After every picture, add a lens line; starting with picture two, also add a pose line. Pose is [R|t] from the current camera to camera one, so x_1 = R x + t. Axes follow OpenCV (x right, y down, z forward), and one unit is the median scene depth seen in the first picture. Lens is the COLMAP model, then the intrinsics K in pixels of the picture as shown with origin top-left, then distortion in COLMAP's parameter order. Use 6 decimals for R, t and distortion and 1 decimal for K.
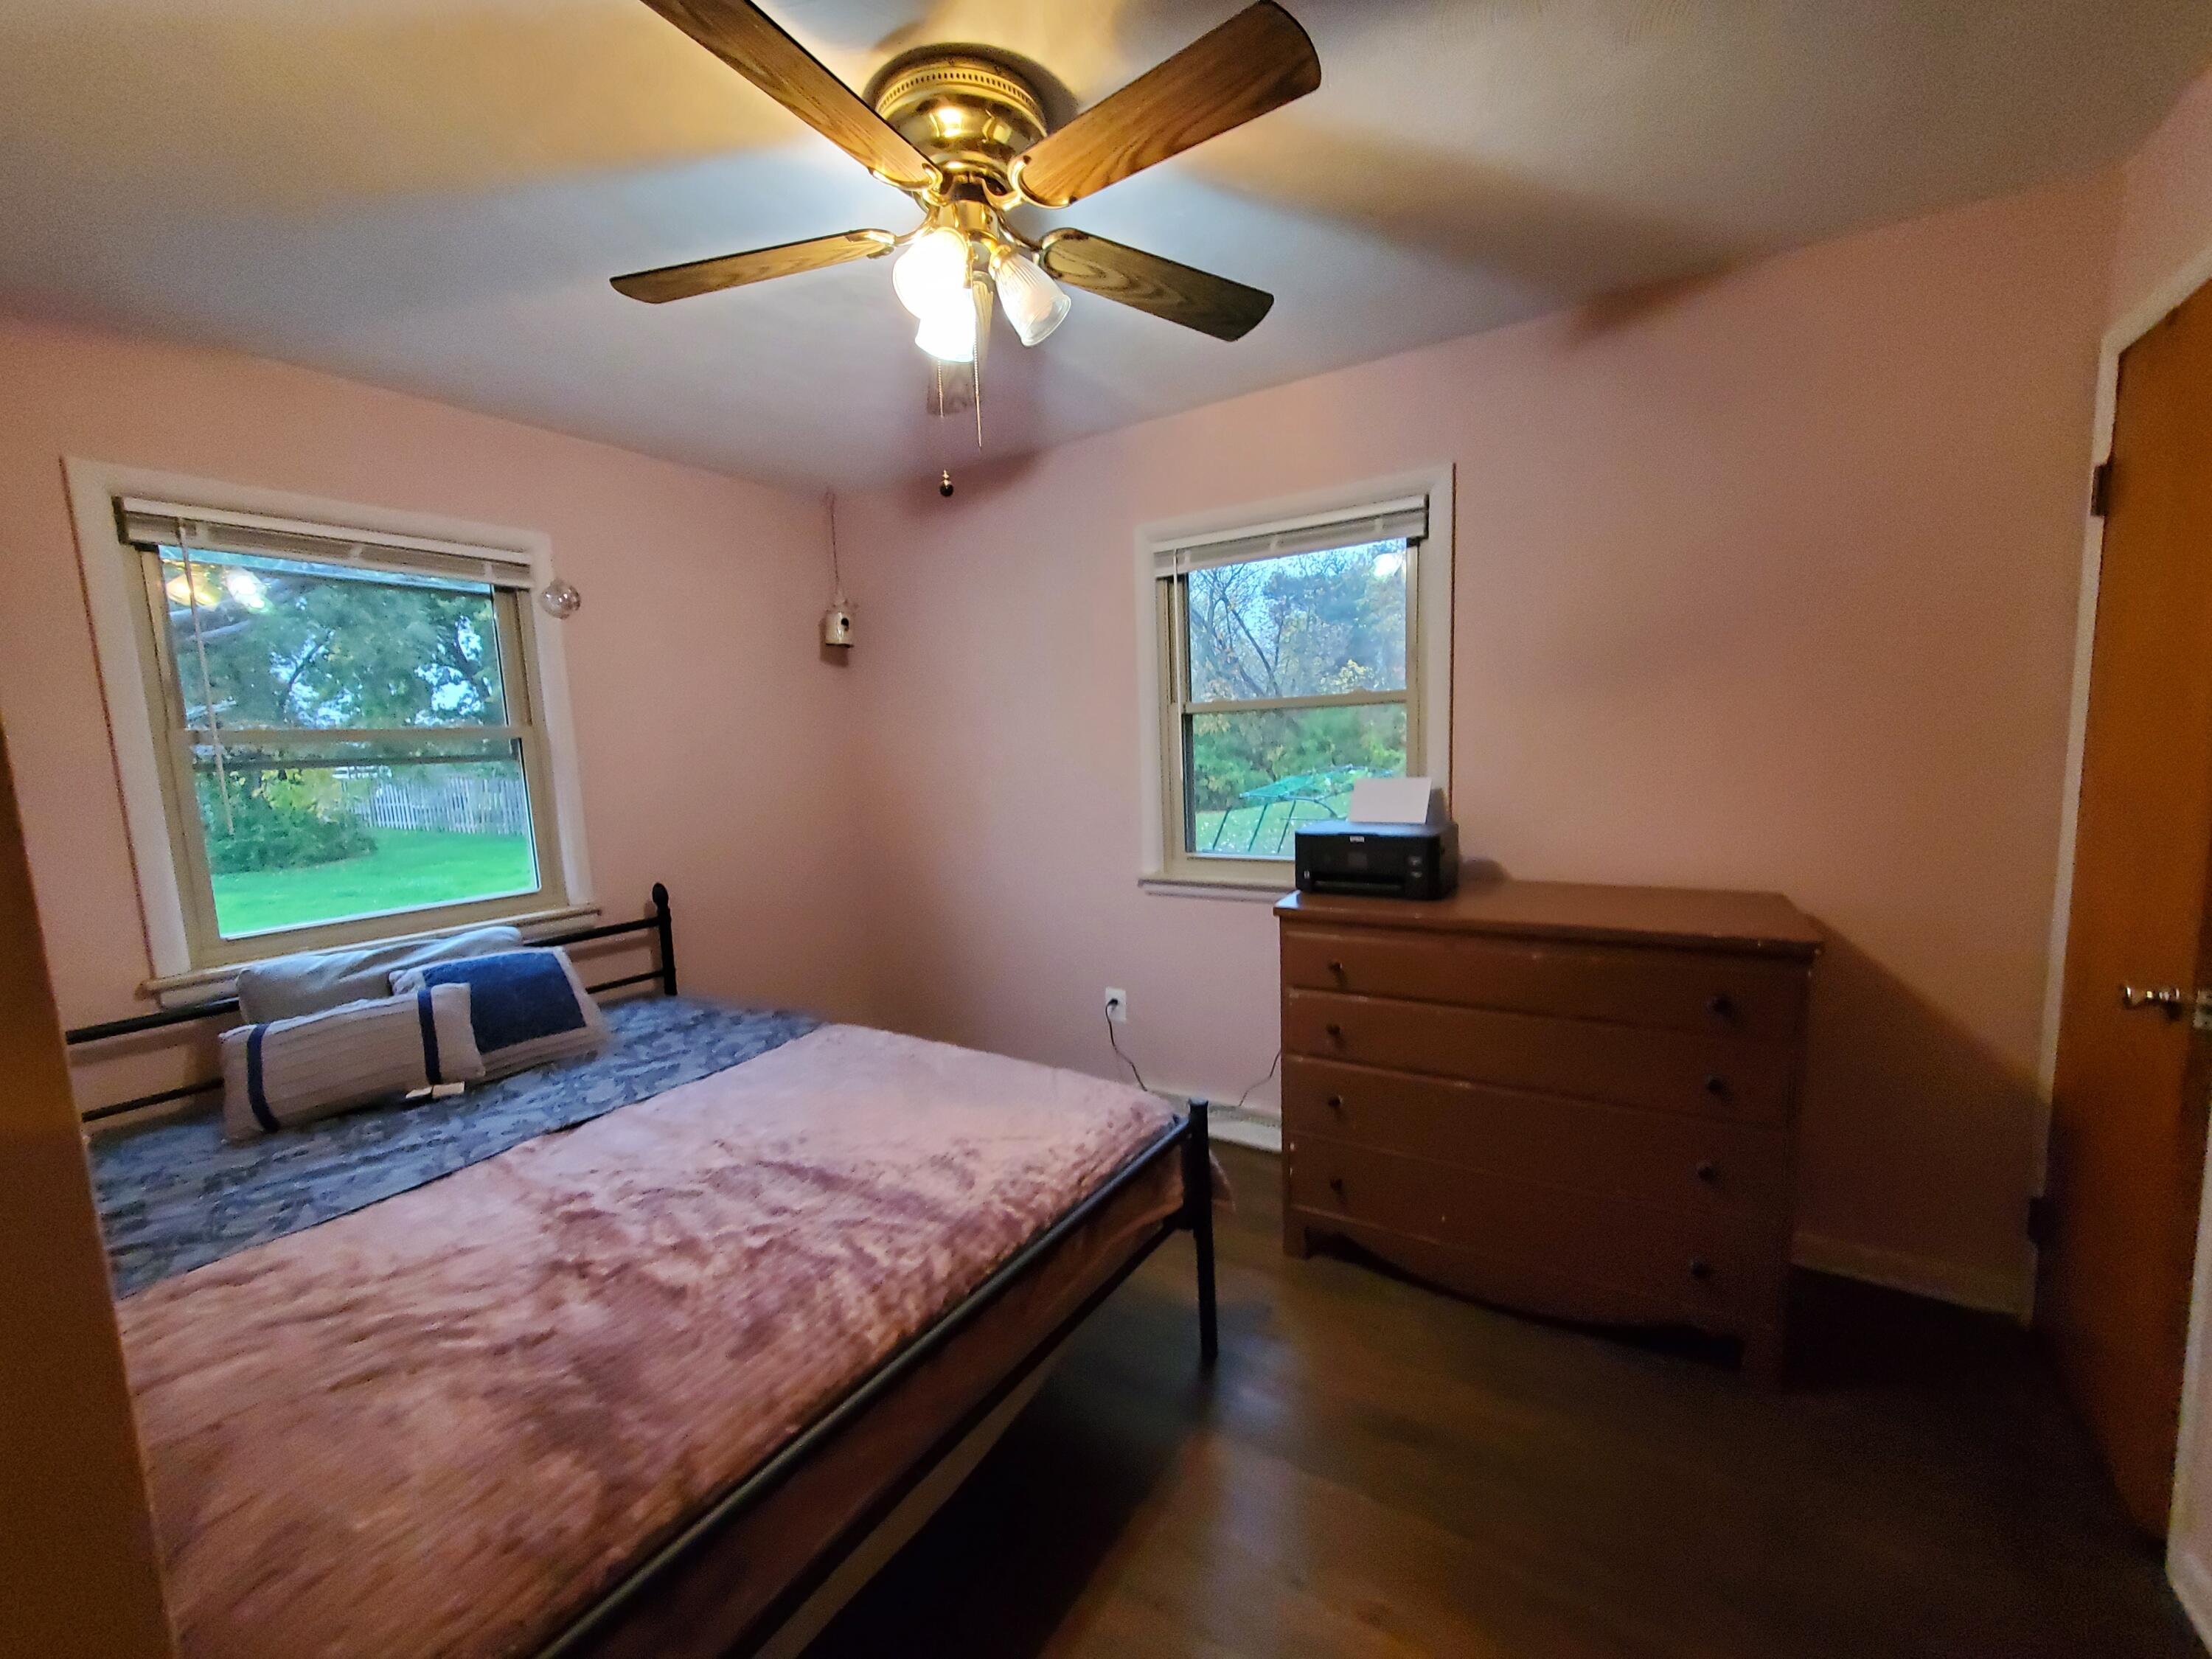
lens RADIAL K [[875.3, 0, 1098.6], [0, 875.3, 844.4], [0, 0, 1]] dist [0.001476, 0.000083]
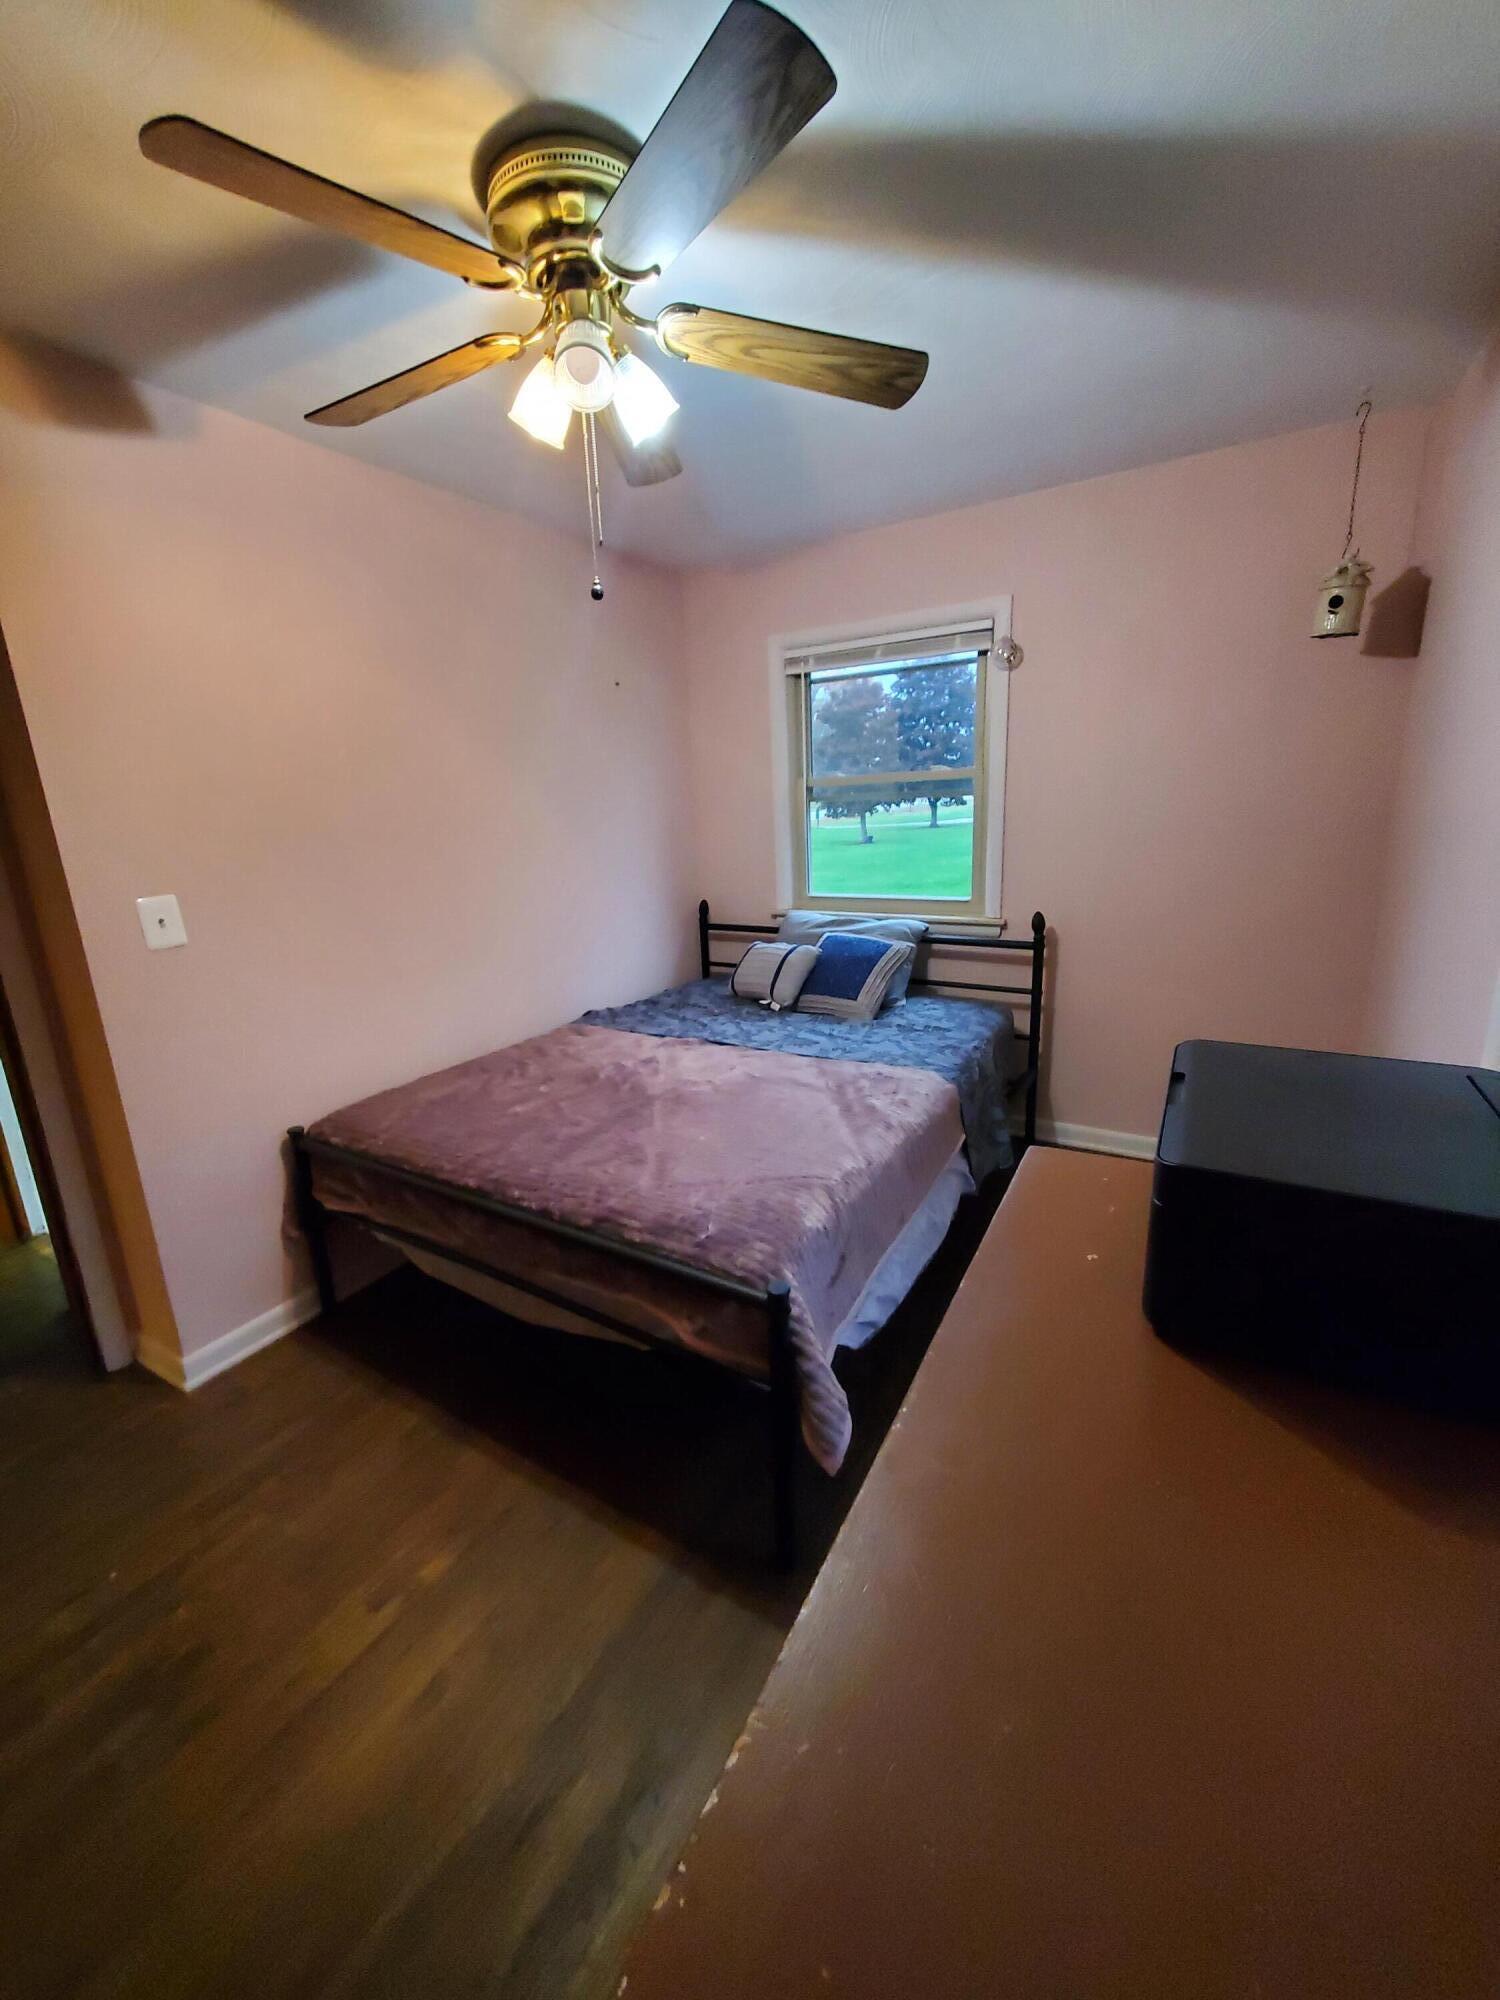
lens RADIAL K [[791.4, 0, 742.1], [0, 791.4, 986.3], [0, 0, 1]] dist [0.001476, 0.000083]
pose [[0.031226, 0.274911, -0.960963, 0.707518], [-0.077180, 0.959224, 0.271905, -0.164739], [0.996528, 0.065677, 0.051171, 0.868020]]
